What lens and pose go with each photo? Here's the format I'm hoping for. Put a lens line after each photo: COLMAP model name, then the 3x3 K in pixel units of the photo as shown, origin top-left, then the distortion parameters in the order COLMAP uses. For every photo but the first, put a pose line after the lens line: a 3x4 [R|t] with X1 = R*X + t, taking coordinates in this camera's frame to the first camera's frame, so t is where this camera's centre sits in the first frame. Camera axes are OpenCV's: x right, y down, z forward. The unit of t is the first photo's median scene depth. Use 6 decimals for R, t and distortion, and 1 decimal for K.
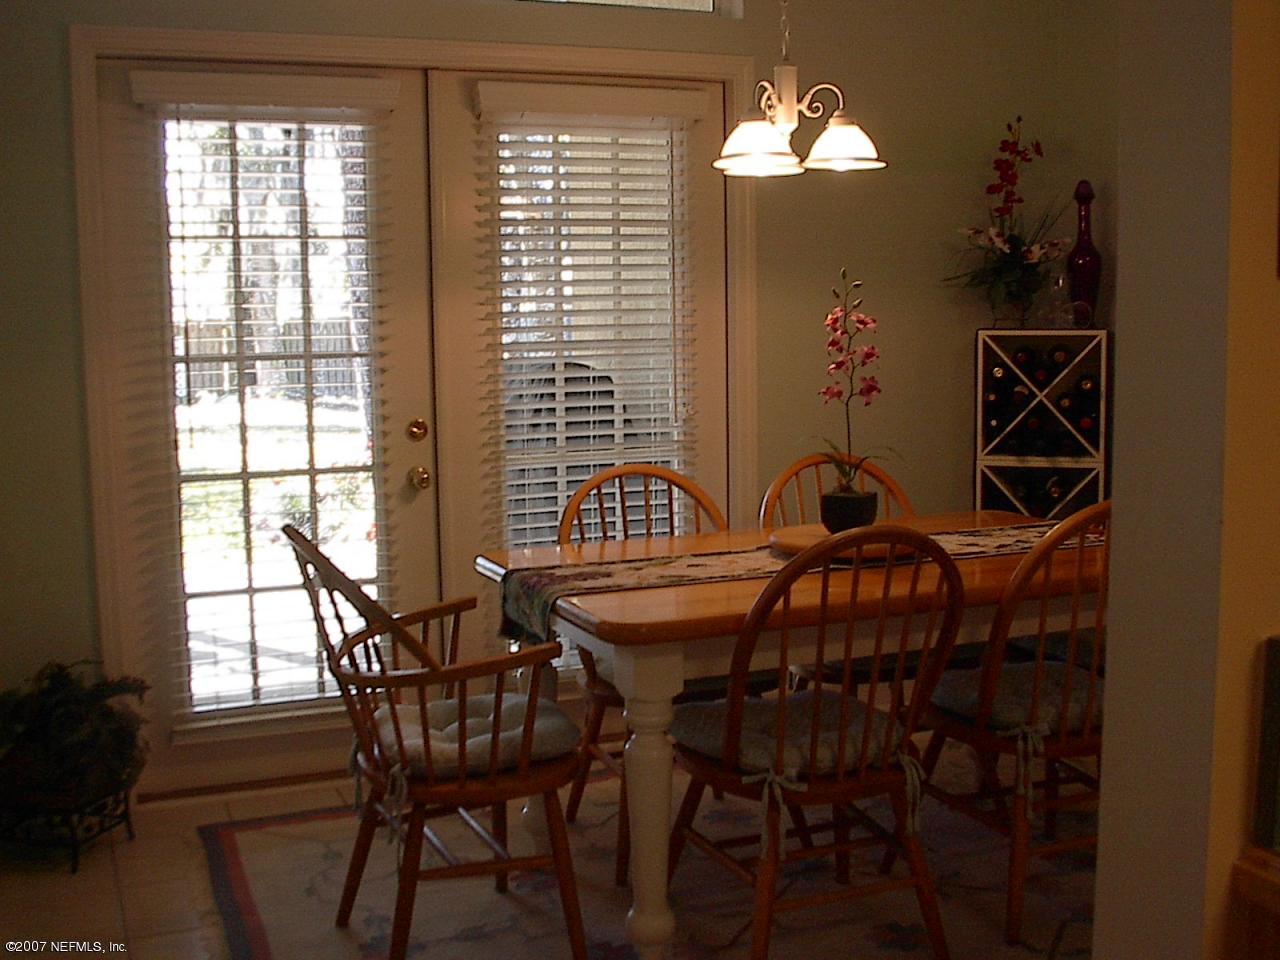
lens RADIAL K [[1430.1, 0, 640.0], [0, 1430.1, 480.0], [0, 0, 1]] dist [-0.151892, 0.141361]
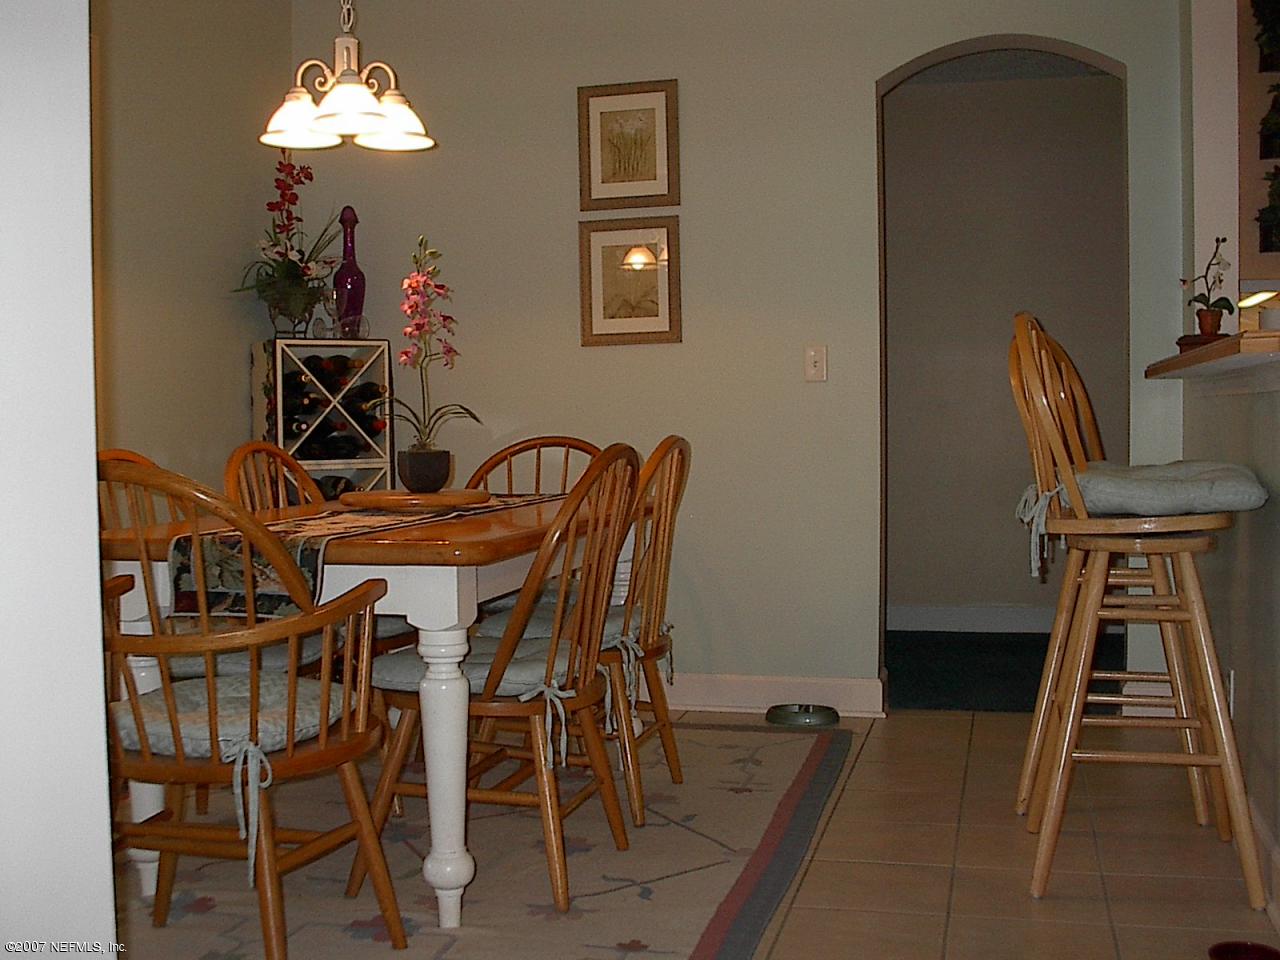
lens RADIAL K [[1430.1, 0, 640.0], [0, 1430.1, 480.0], [0, 0, 1]] dist [-0.151892, 0.141361]
pose [[0.606947, -0.027969, 0.794250, -0.425892], [0.097787, 0.994415, -0.039709, 0.063706], [-0.788703, 0.101769, 0.606292, 0.178047]]
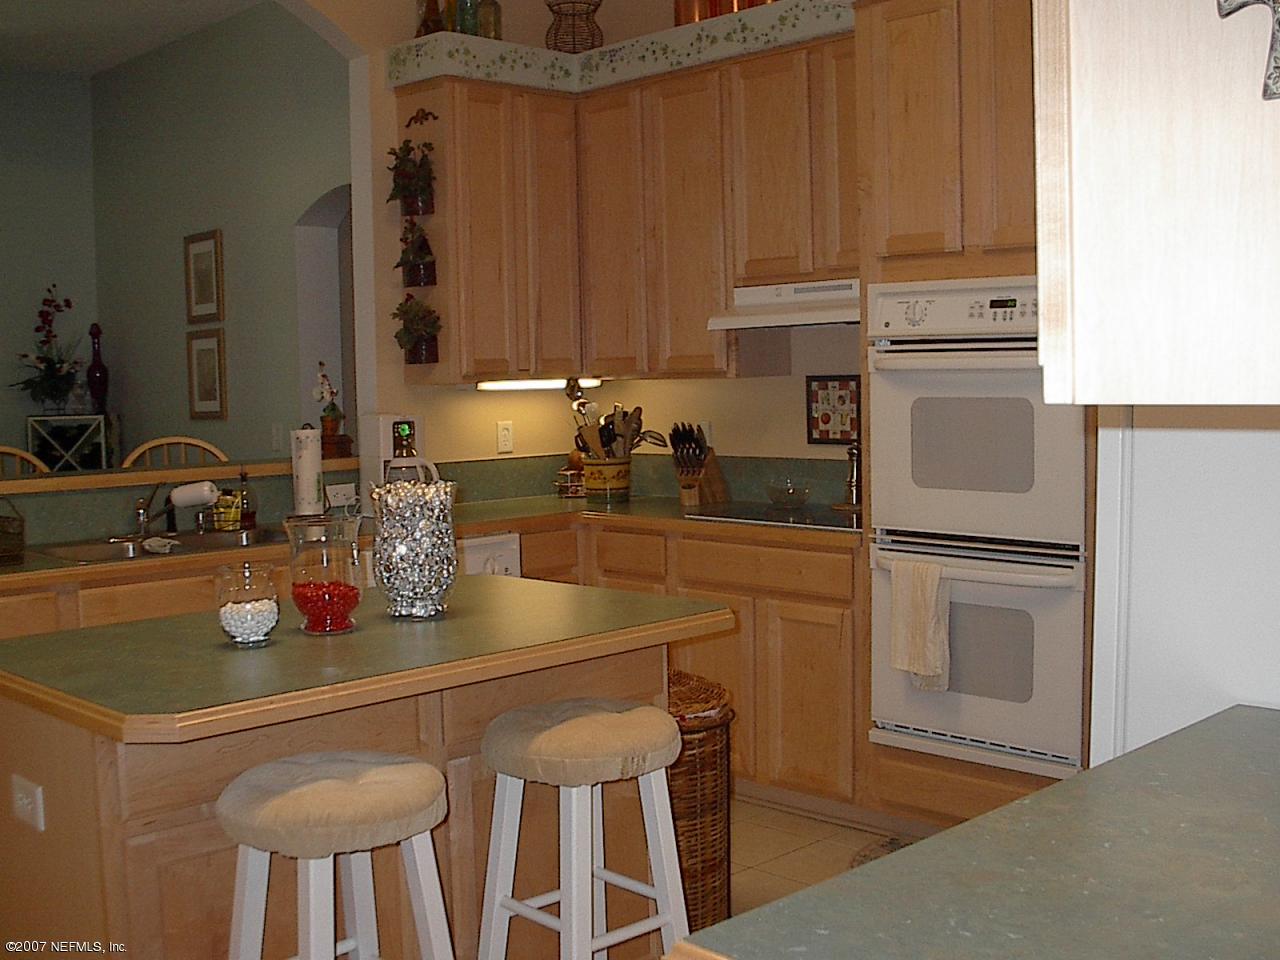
lens RADIAL K [[1430.1, 0, 640.0], [0, 1430.1, 480.0], [0, 0, 1]] dist [-0.151892, 0.141361]
pose [[0.928737, -0.031509, 0.369398, 0.299699], [0.050635, 0.997826, -0.042192, 0.069316], [-0.367265, 0.057890, 0.928313, -0.735943]]
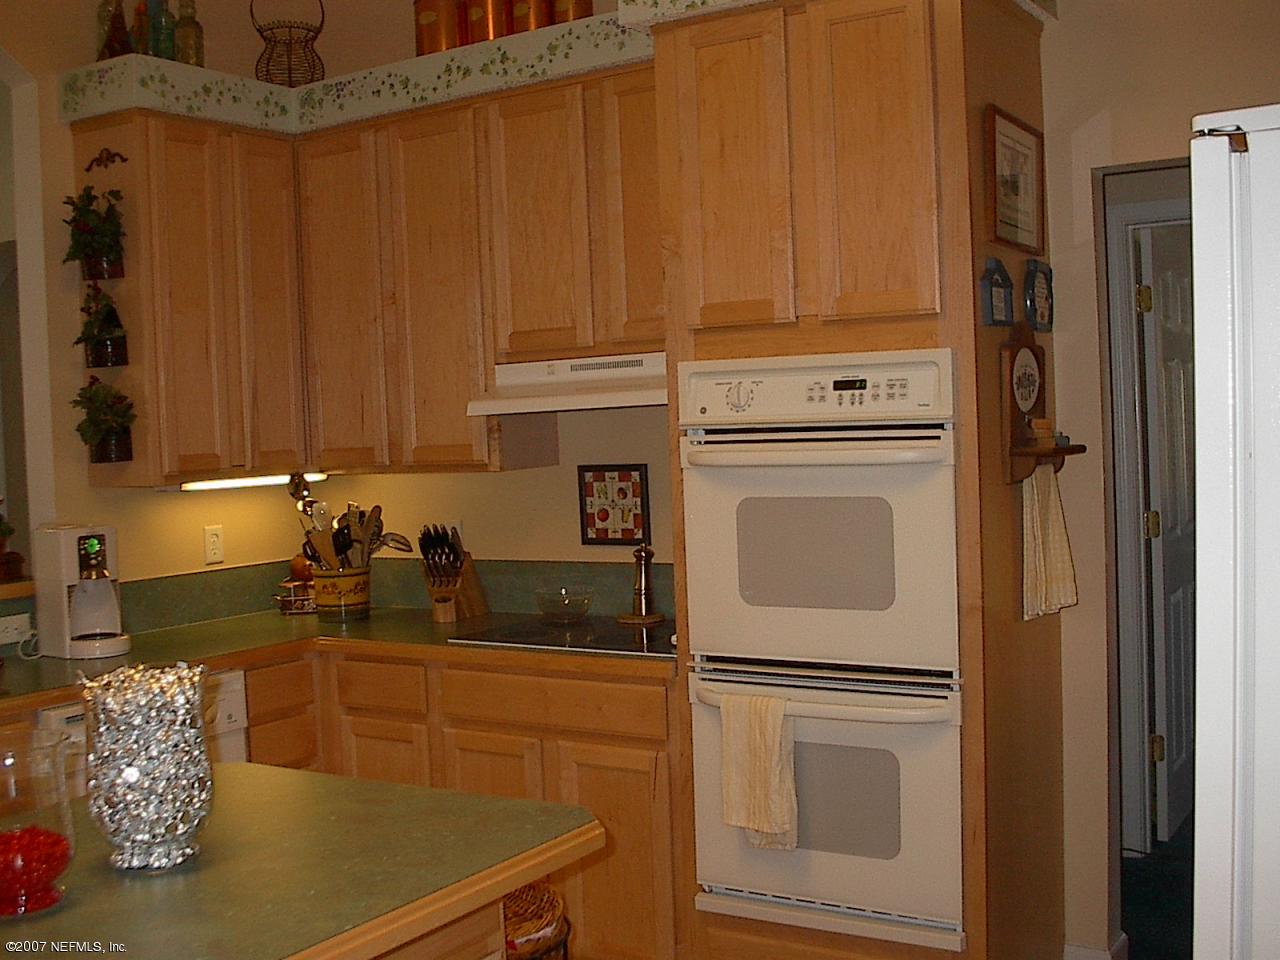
lens RADIAL K [[1430.1, 0, 640.0], [0, 1430.1, 480.0], [0, 0, 1]] dist [-0.151892, 0.141361]
pose [[0.819719, -0.039956, 0.571370, 0.321499], [0.095045, 0.993222, -0.066902, 0.025005], [-0.564825, 0.109147, 0.817961, -0.557941]]
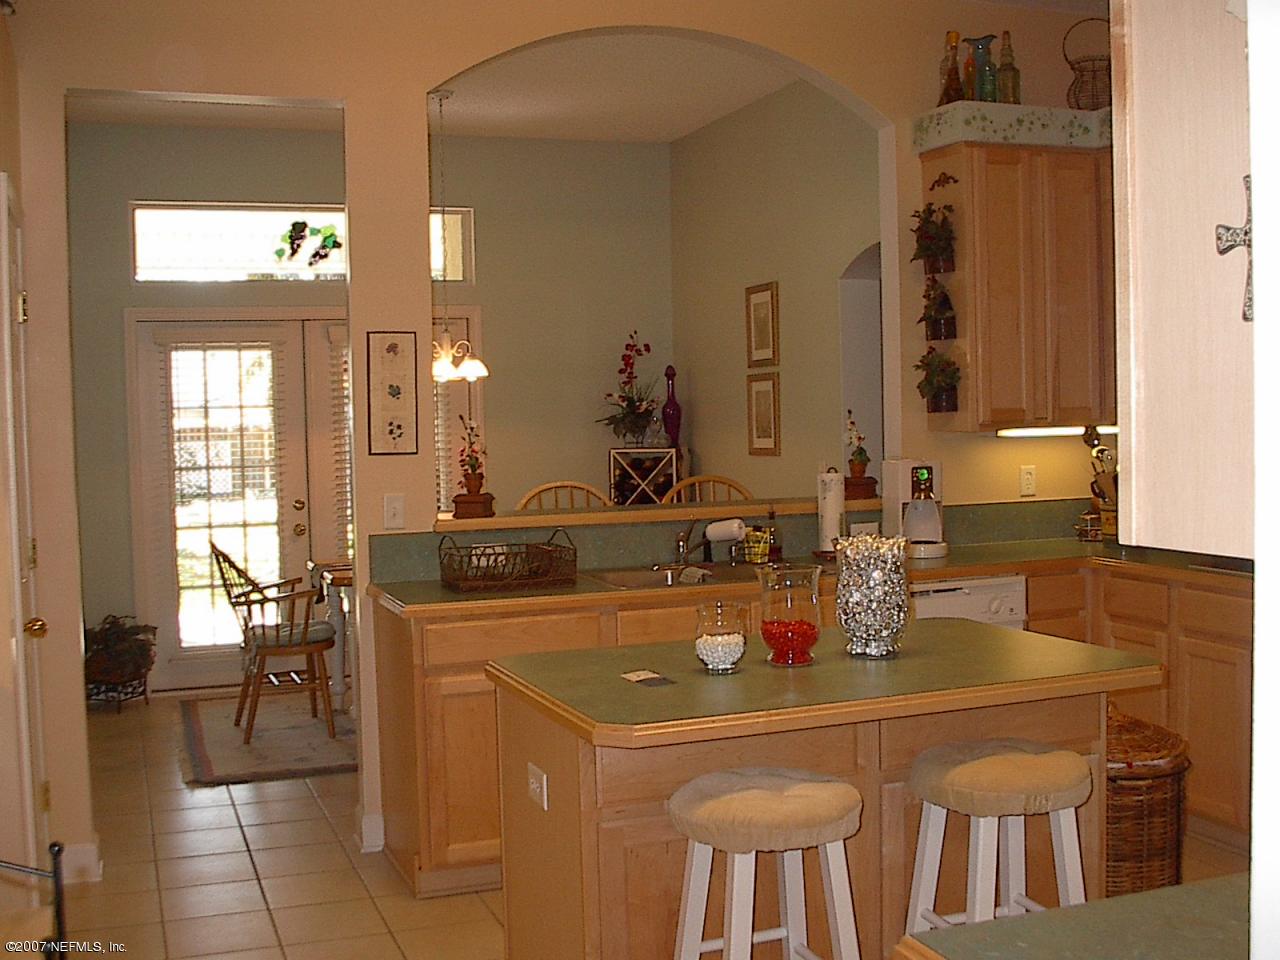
lens RADIAL K [[1430.1, 0, 640.0], [0, 1430.1, 480.0], [0, 0, 1]] dist [-0.151892, 0.141361]
pose [[0.999248, -0.005813, -0.038323, 0.349480], [0.003210, 0.997705, -0.067635, 0.058429], [0.038629, 0.067461, 0.996974, -0.832081]]
